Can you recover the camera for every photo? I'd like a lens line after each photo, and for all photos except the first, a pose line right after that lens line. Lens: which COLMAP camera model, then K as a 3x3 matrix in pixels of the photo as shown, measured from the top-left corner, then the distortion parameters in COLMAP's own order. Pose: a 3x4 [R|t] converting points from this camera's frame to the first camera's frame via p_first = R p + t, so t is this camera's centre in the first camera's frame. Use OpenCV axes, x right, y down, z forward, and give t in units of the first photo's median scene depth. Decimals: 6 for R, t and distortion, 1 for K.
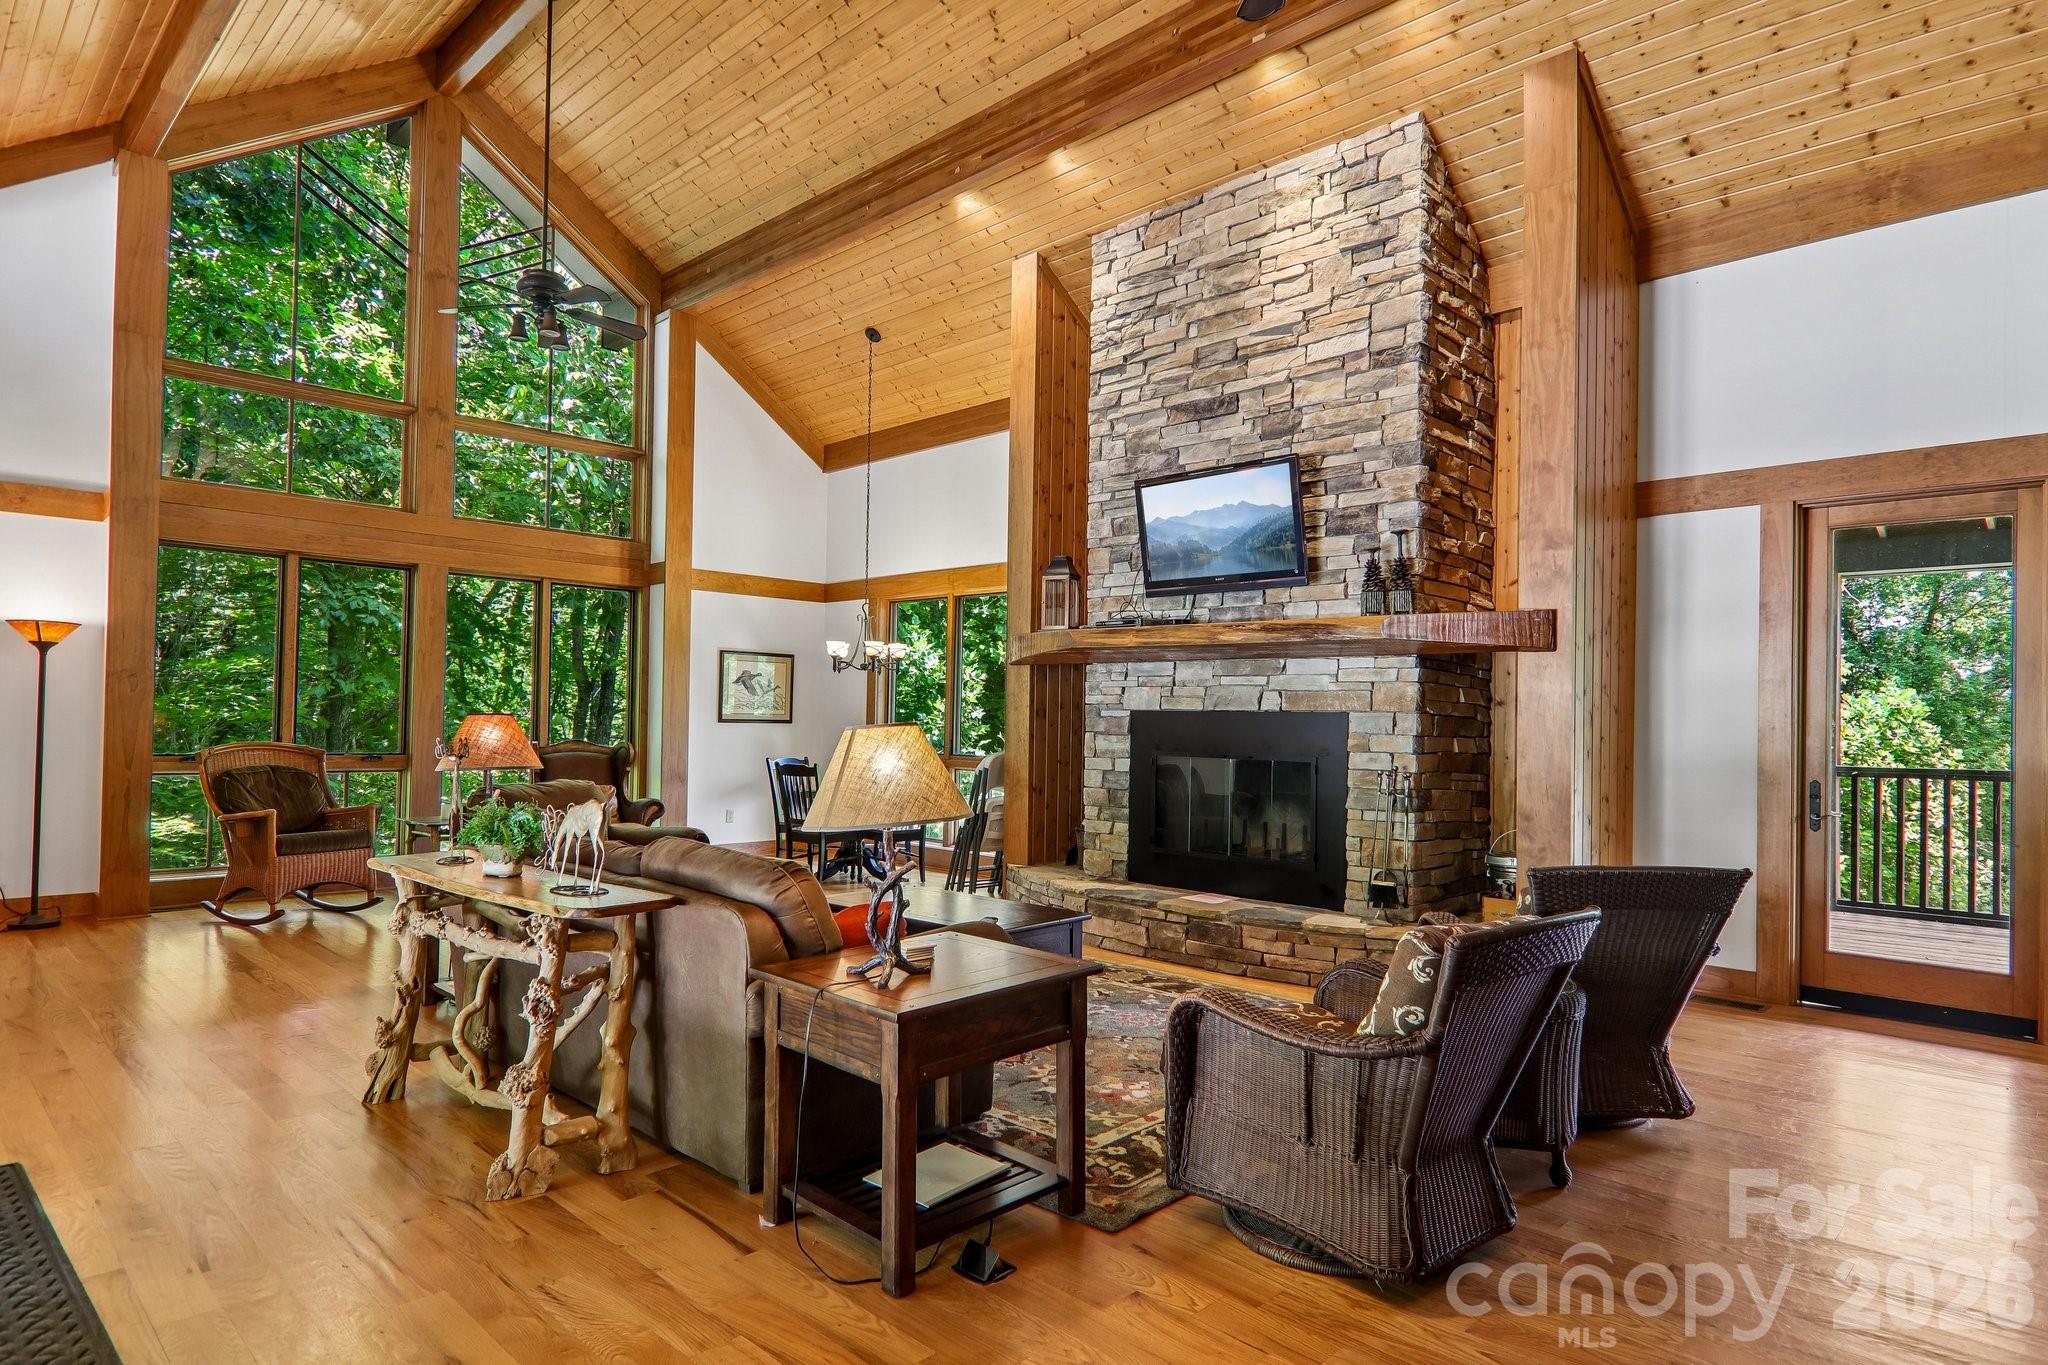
lens RADIAL K [[1162.9, 0, 1024.9], [0, 1162.9, 711.0], [0, 0, 1]] dist [0.000059, -0.012670]
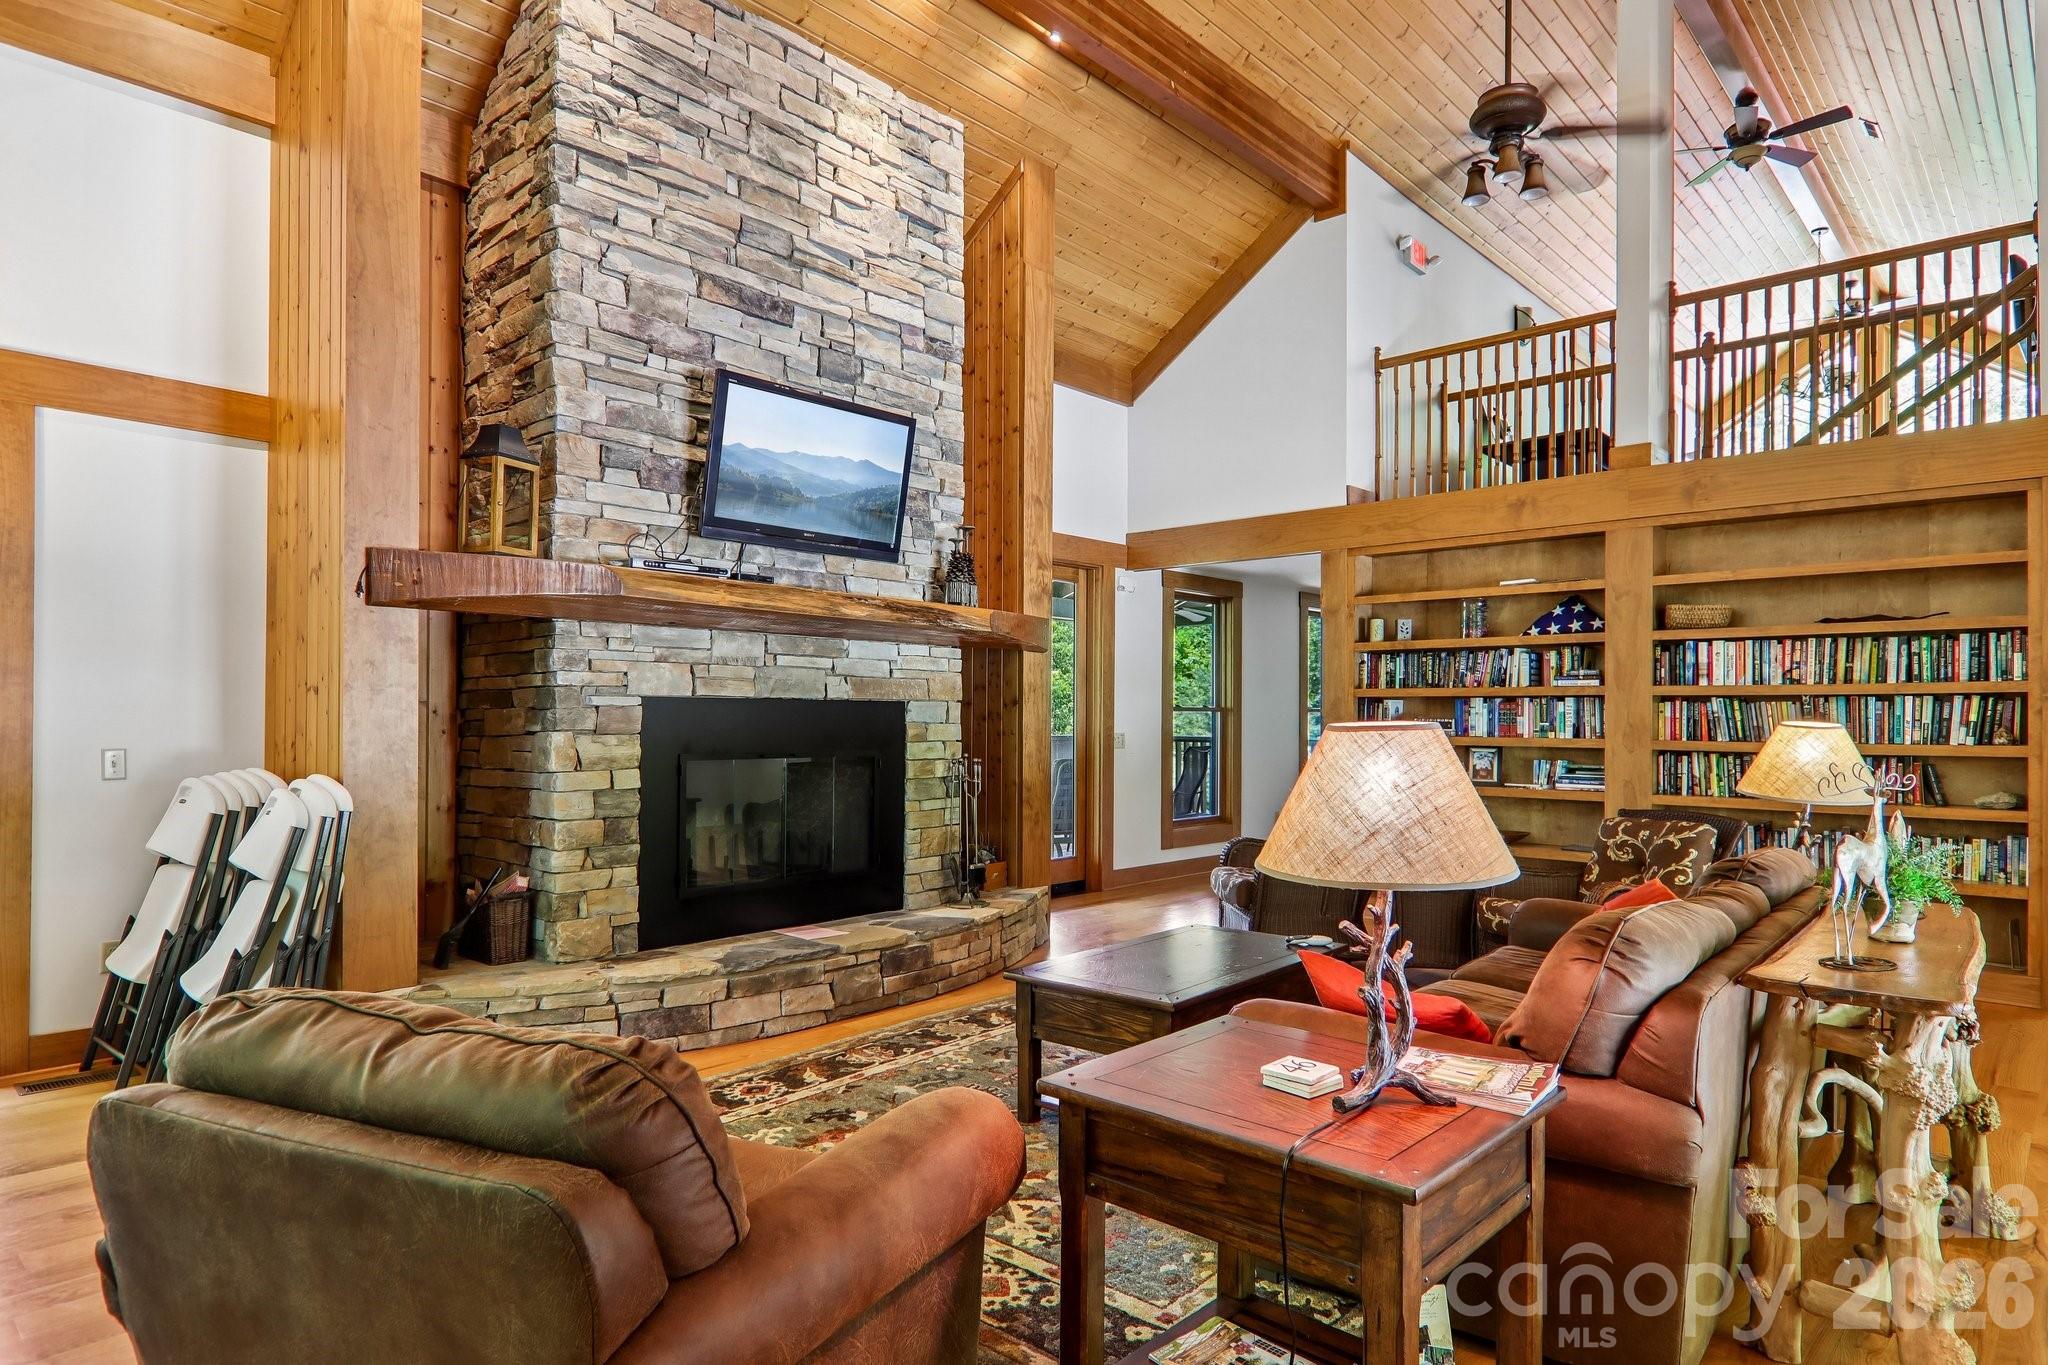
lens RADIAL K [[1146.7, 0, 1026.2], [0, 1146.7, 722.8], [0, 0, 1]] dist [0.000685, -0.000221]
pose [[-0.041683, -0.023238, 0.998861, -0.624298], [-0.010517, 0.999684, 0.022819, -0.003211], [-0.999076, -0.009554, -0.041915, 0.871074]]
